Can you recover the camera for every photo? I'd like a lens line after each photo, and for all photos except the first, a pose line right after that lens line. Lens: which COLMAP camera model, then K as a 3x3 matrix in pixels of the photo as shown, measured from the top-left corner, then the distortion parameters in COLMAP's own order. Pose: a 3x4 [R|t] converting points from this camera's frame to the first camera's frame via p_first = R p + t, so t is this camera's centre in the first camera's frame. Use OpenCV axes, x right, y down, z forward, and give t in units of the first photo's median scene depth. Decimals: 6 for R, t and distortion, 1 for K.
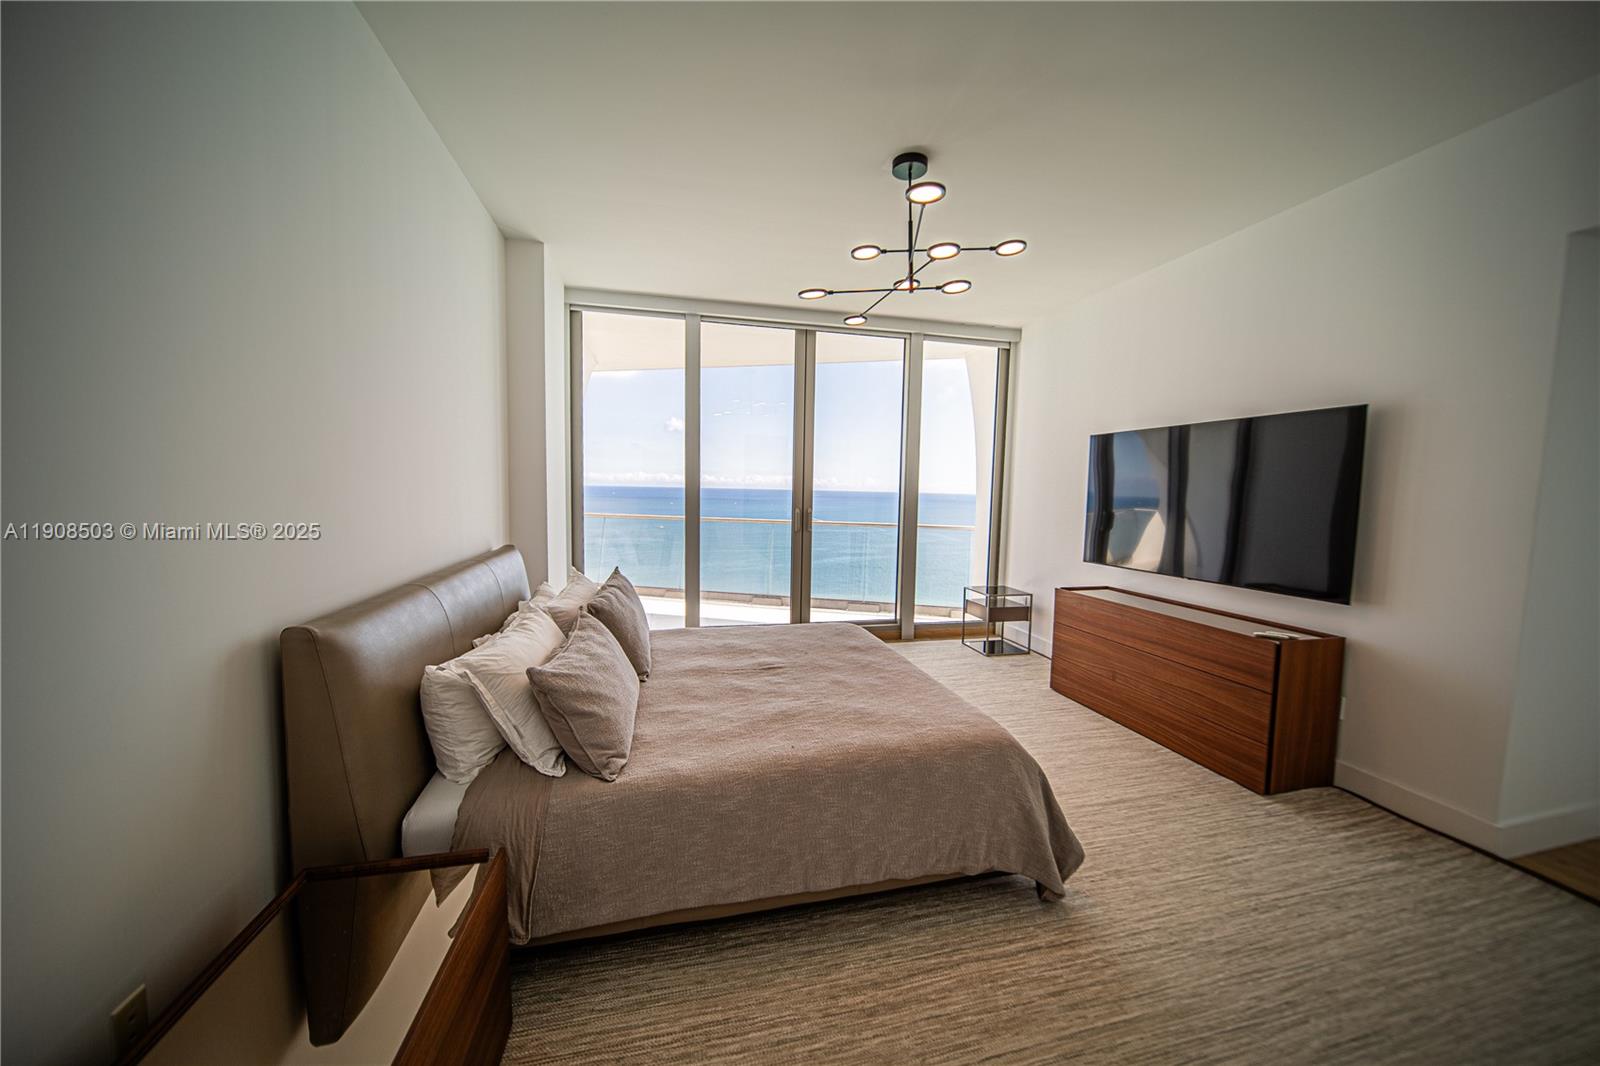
lens RADIAL K [[564.3, 0, 800.0], [0, 564.3, 533.0], [0, 0, 1]] dist [0.001093, 0.000043]
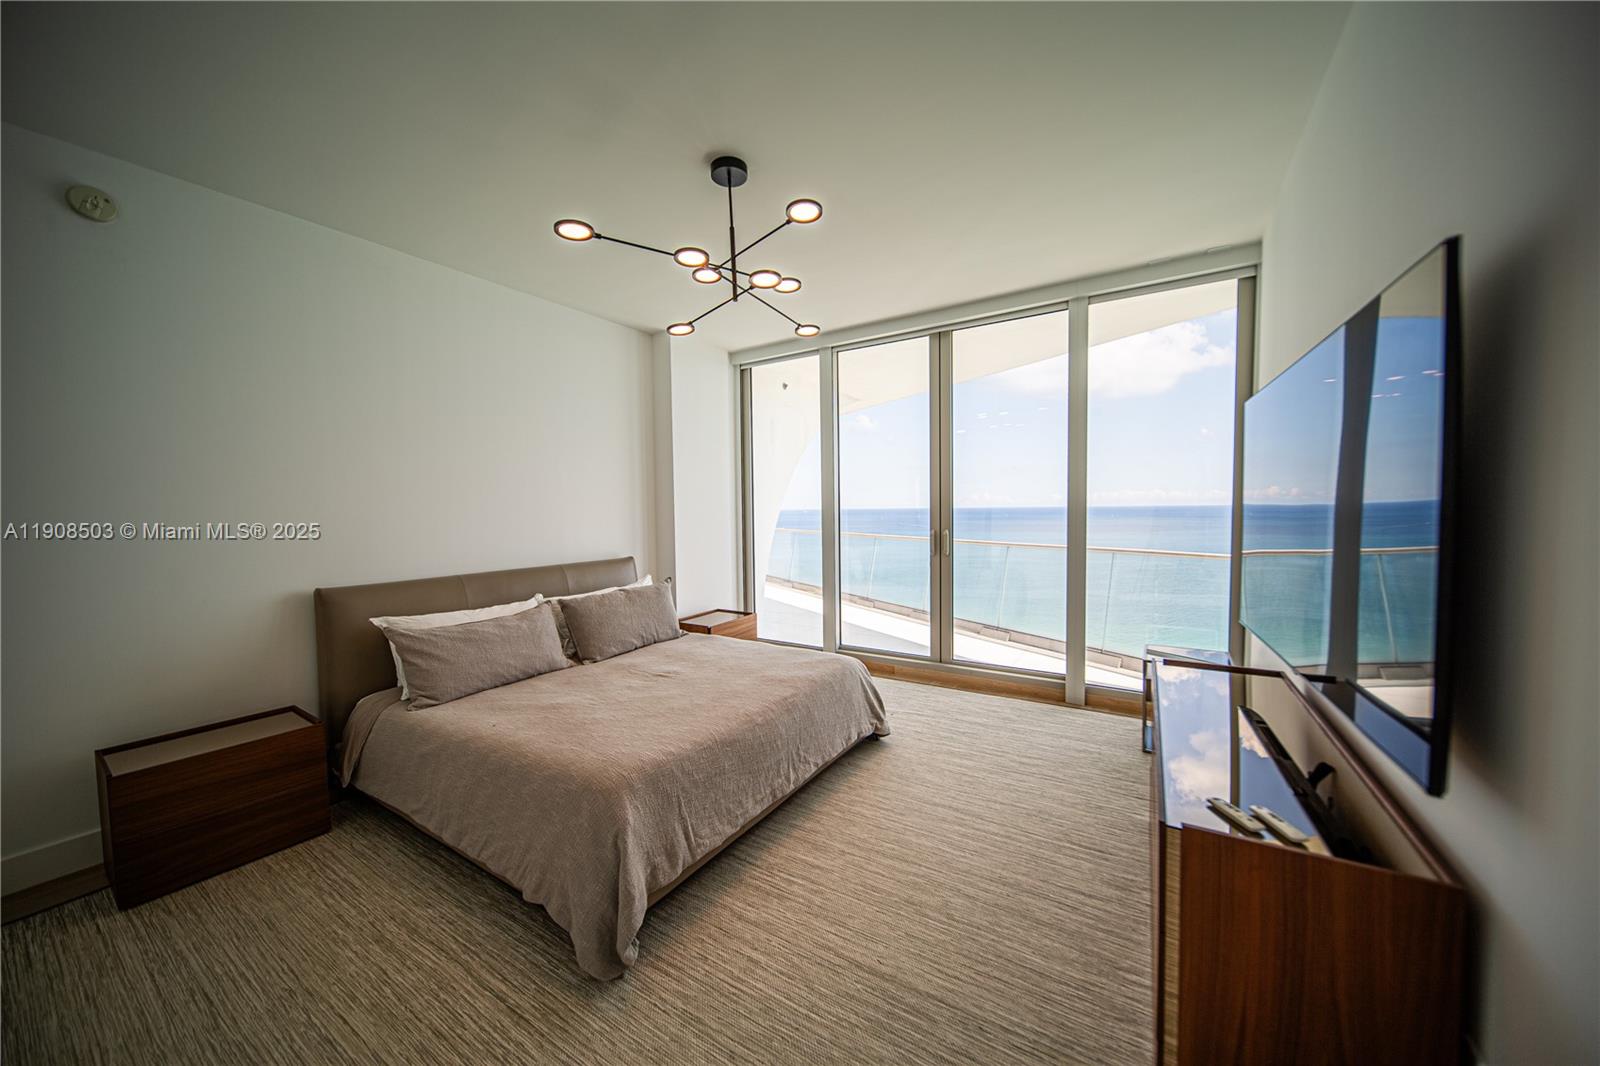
lens RADIAL K [[550.6, 0, 797.7], [0, 550.6, 528.0], [0, 0, 1]] dist [-0.006978, -0.000026]
pose [[0.696631, -0.004804, -0.717414, 0.521338], [-0.029757, 0.998924, -0.035585, -0.008370], [0.716813, 0.046137, 0.695738, 0.254673]]
